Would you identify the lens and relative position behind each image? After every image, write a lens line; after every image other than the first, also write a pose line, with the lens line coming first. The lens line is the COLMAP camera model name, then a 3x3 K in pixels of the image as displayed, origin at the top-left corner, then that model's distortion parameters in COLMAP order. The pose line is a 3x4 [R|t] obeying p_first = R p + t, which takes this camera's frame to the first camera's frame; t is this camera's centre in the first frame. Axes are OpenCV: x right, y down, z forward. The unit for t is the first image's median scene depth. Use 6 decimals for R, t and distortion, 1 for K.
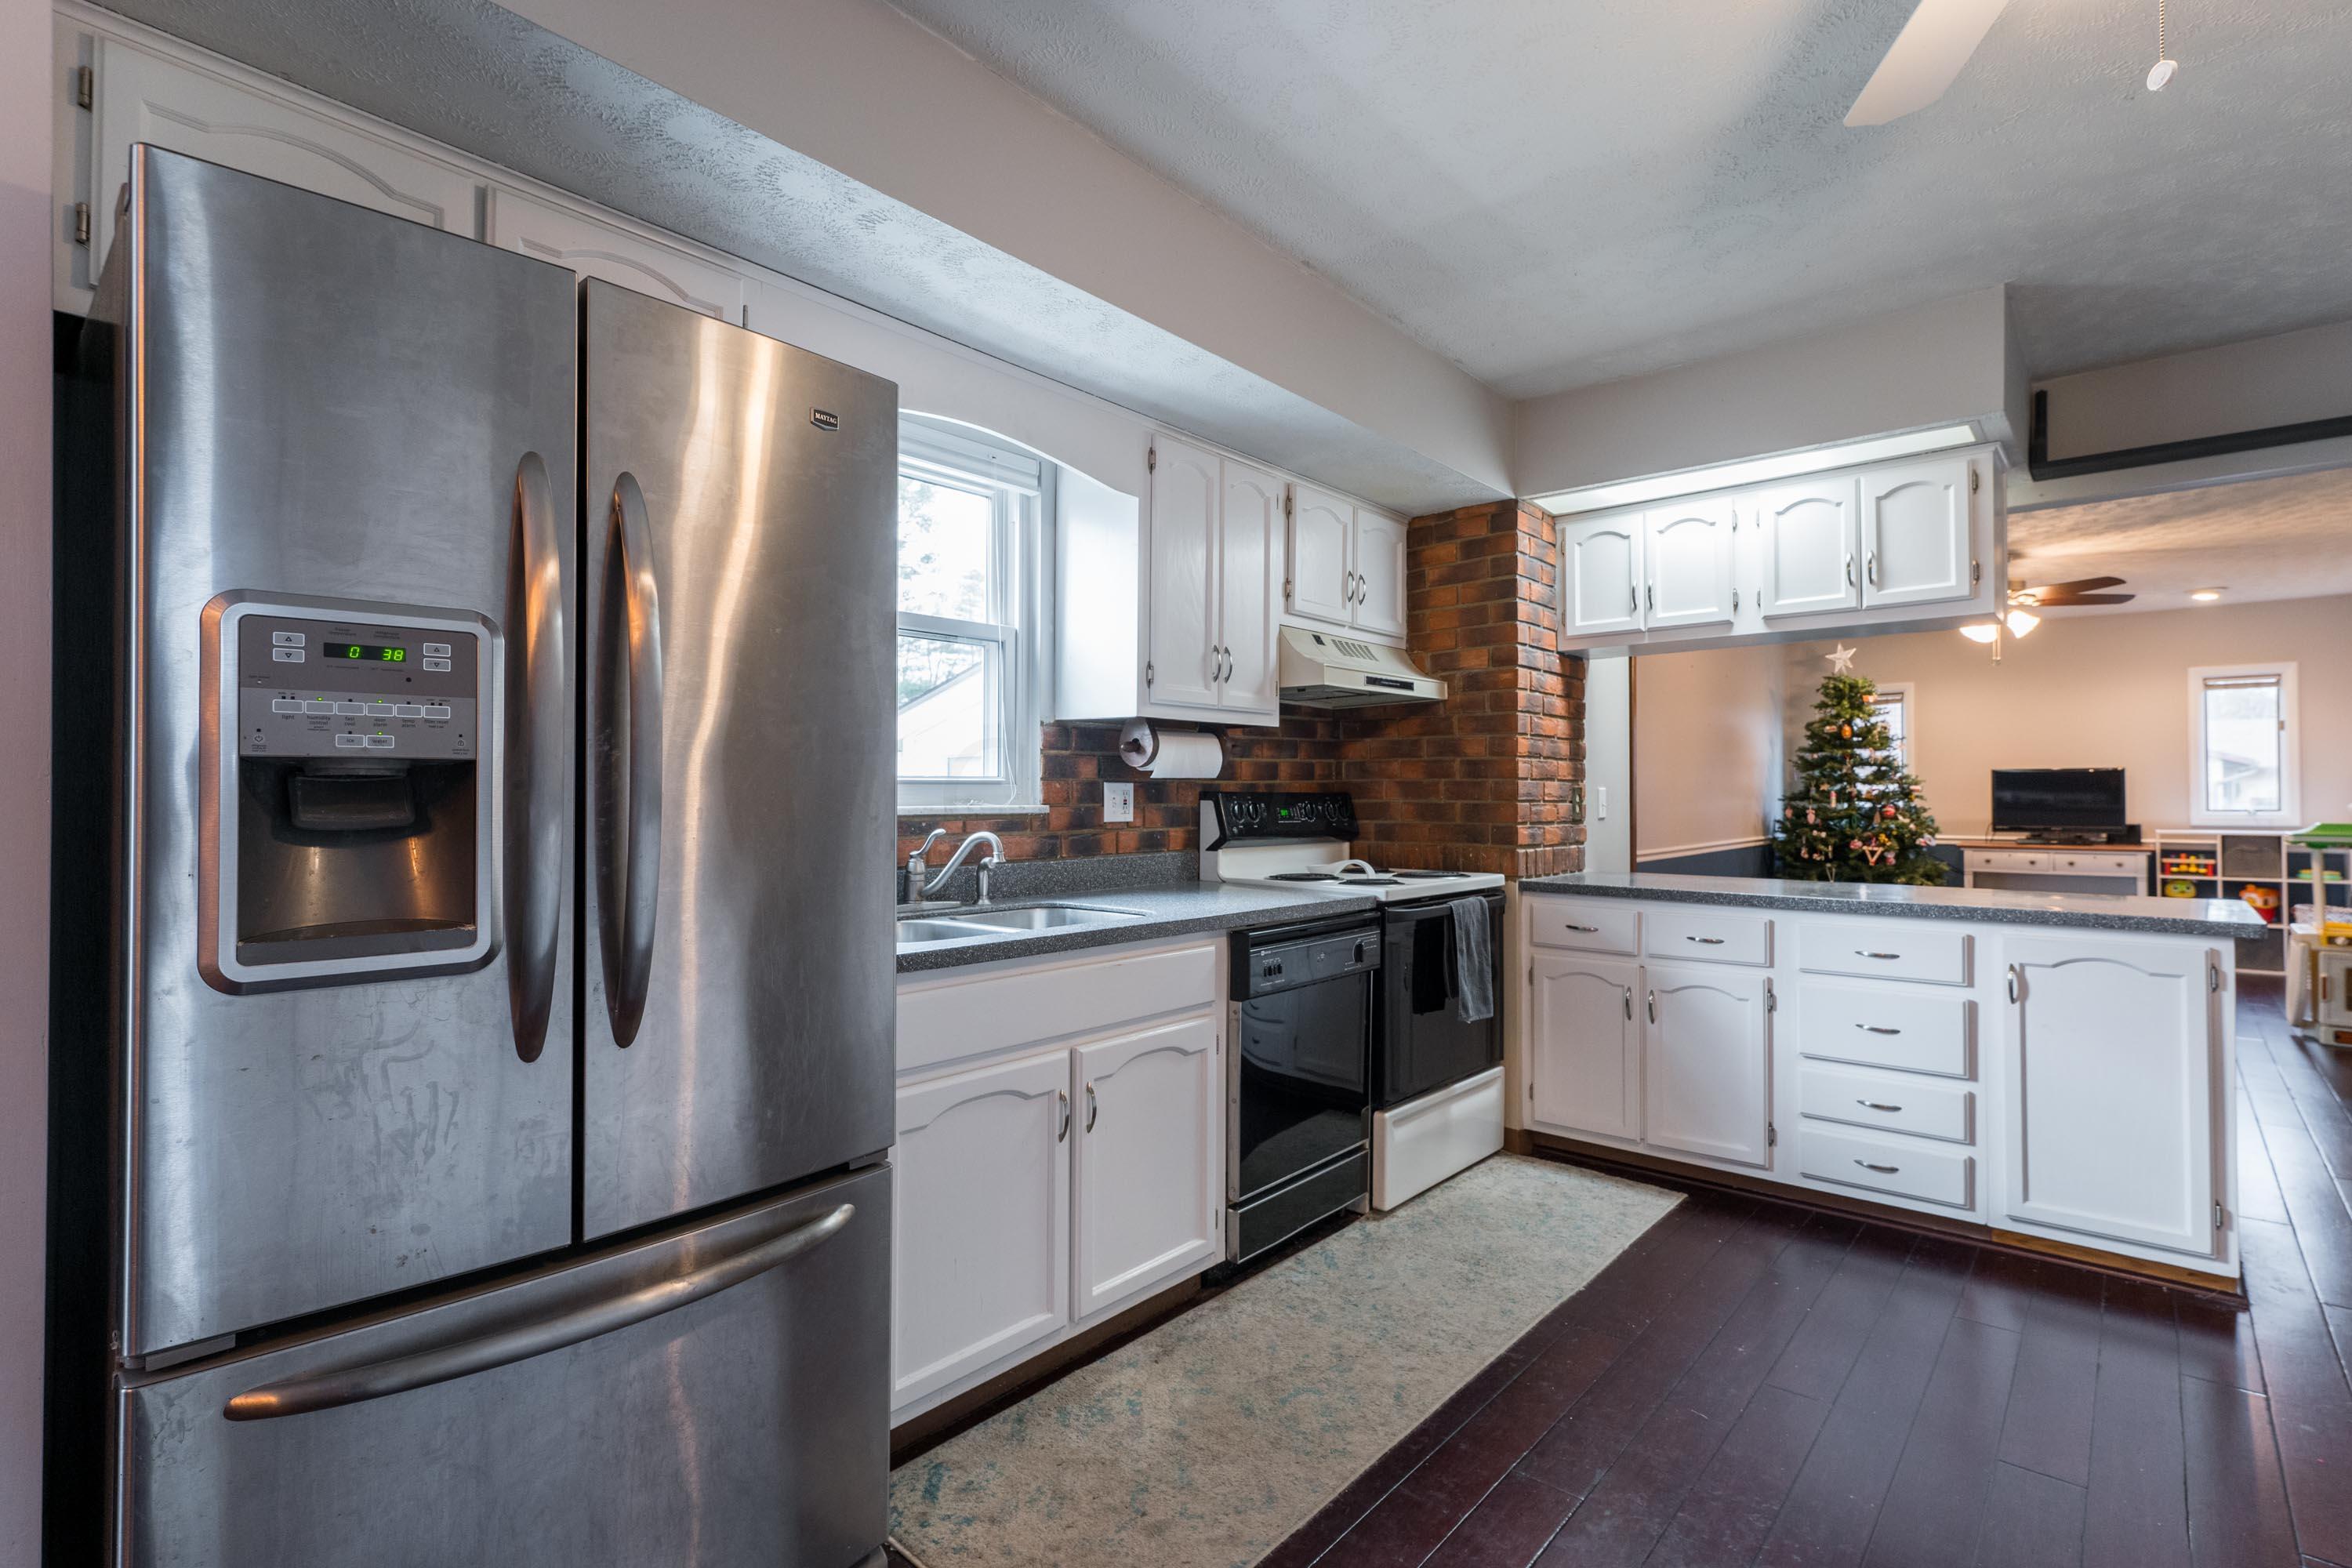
lens RADIAL K [[1120.1, 0, 1176.0], [0, 1120.1, 784.0], [0, 0, 1]] dist [0.001845, 0.000354]
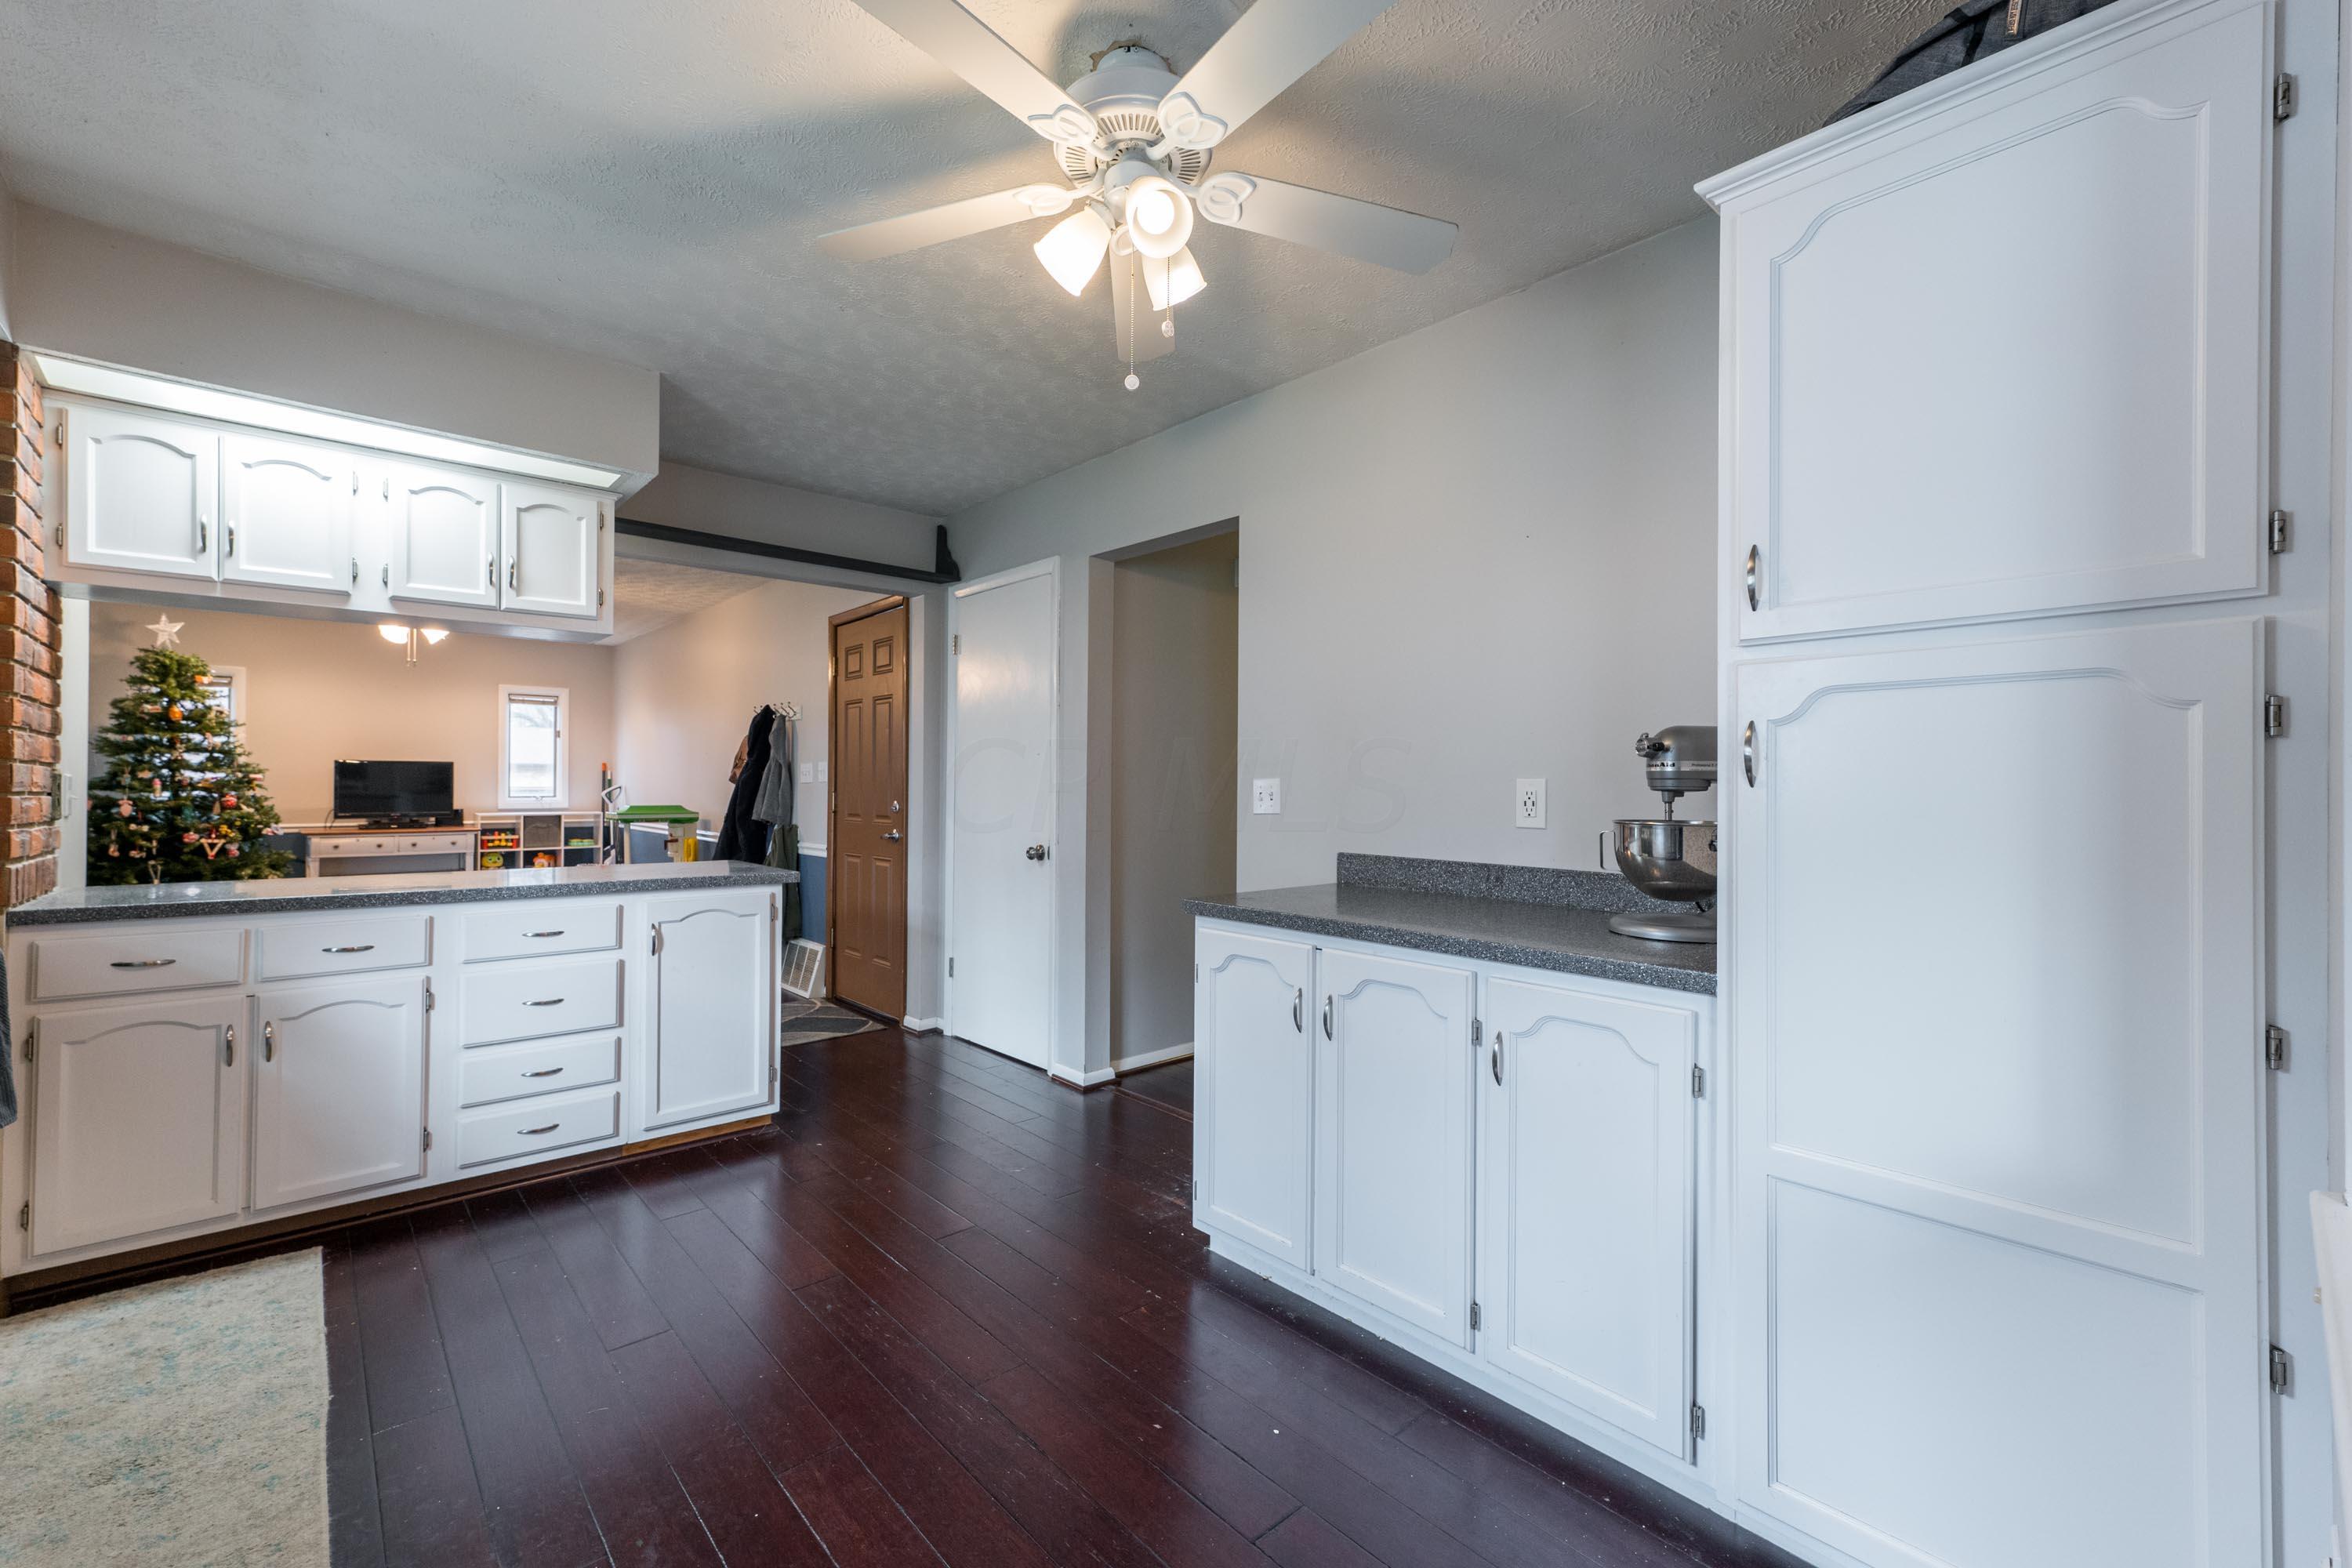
lens RADIAL K [[972.1, 0, 1176.0], [0, 972.1, 784.0], [0, 0, 1]] dist [0.012066, 0.000309]
pose [[0.126140, 0.005067, 0.992000, -0.198006], [-0.015642, 0.999873, -0.003118, 0.000478], [-0.991889, -0.015124, 0.126203, 0.230229]]
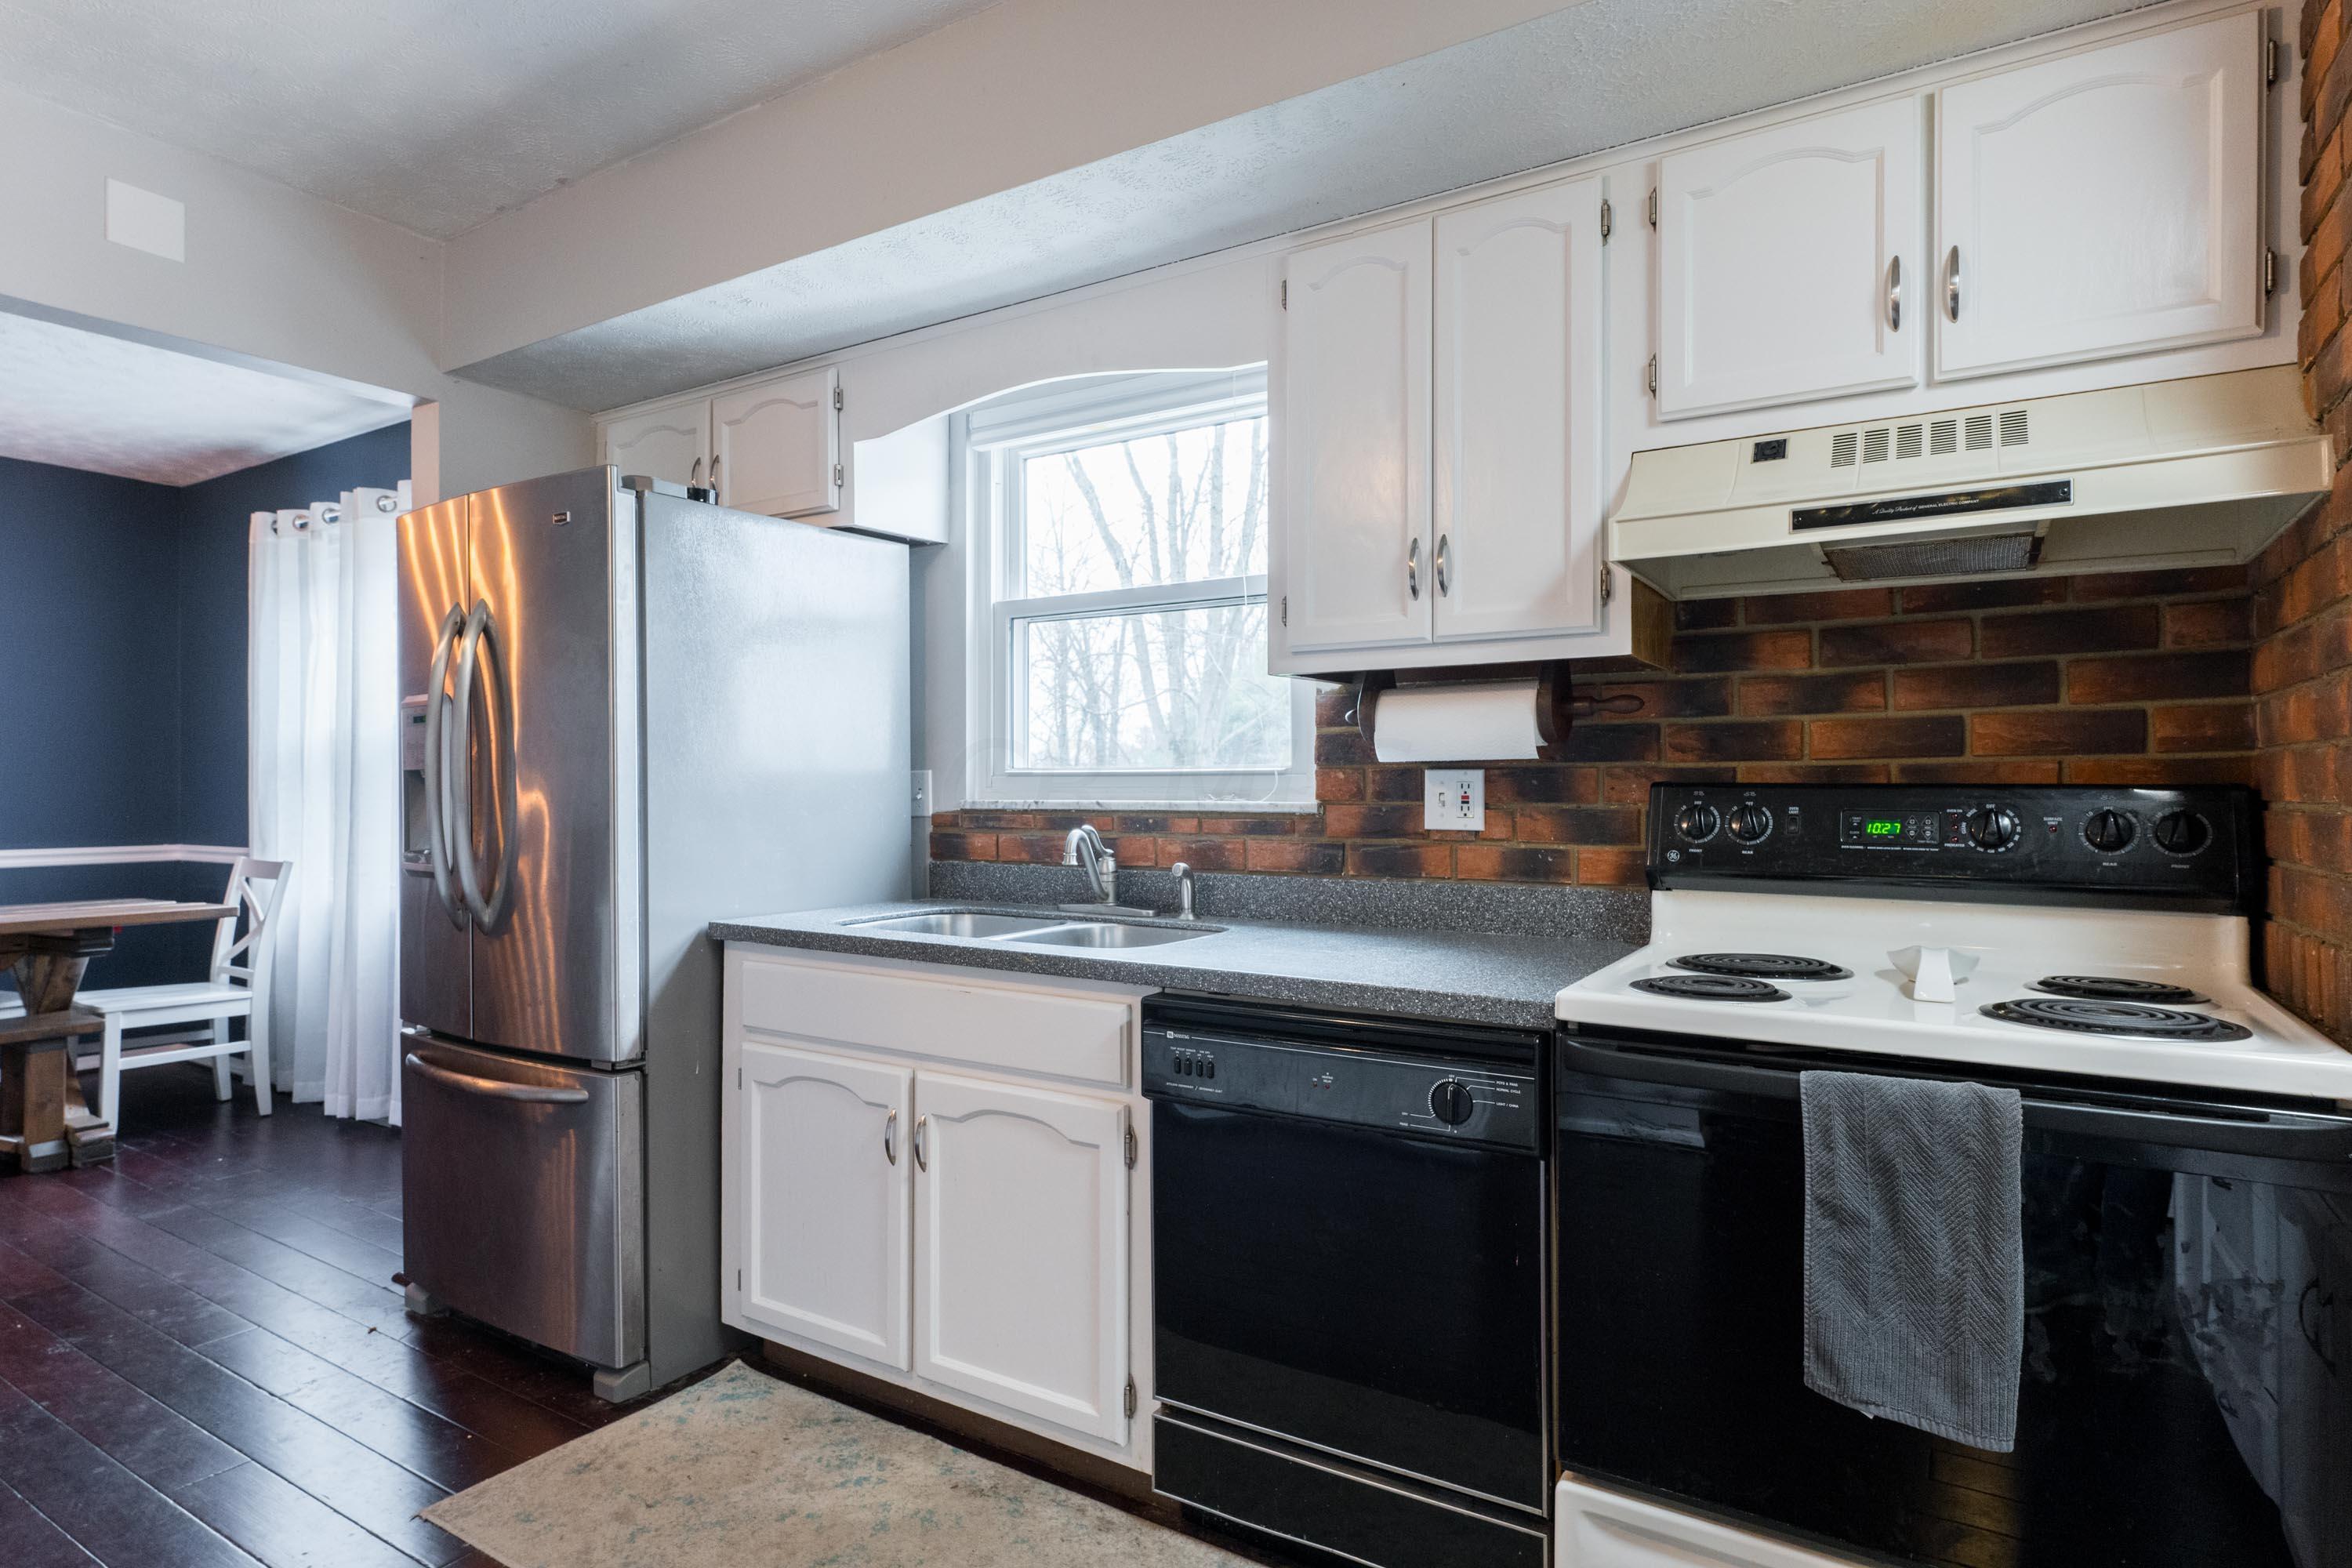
lens RADIAL K [[1250.6, 0, 1176.0], [0, 1250.6, 784.0], [0, 0, 1]] dist [-0.002258, -0.000171]
pose [[0.142521, -0.003214, -0.989787, 0.584513], [0.008384, 0.999963, -0.002039, 0.006548], [0.989756, -0.008008, 0.142542, 0.669963]]
